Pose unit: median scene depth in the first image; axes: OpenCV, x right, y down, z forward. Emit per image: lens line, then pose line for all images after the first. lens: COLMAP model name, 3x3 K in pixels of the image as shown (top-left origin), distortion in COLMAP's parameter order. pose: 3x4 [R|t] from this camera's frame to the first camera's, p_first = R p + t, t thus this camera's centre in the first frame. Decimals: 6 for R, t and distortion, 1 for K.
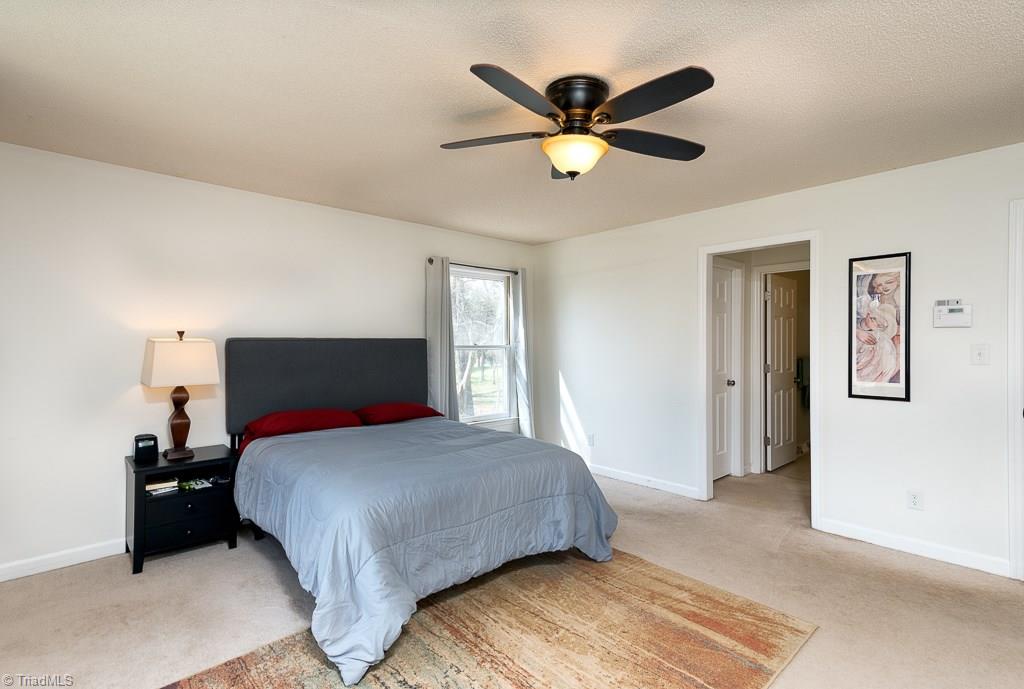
lens RADIAL K [[485.7, 0, 512.0], [0, 485.7, 344.5], [0, 0, 1]] dist [0.031069, 0.000085]
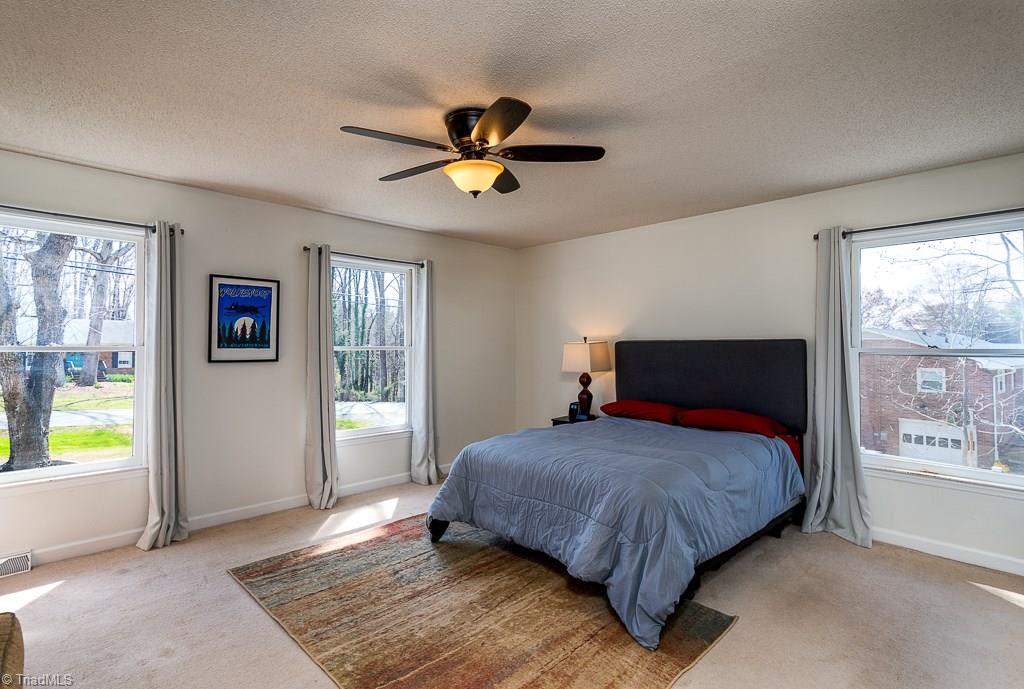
lens RADIAL K [[485.7, 0, 512.0], [0, 485.7, 344.5], [0, 0, 1]] dist [0.031069, 0.000085]
pose [[0.056426, 0.002748, -0.998403, 0.825275], [0.000896, 0.999996, 0.002803, -0.009209], [0.998406, -0.001053, 0.056424, 0.686832]]
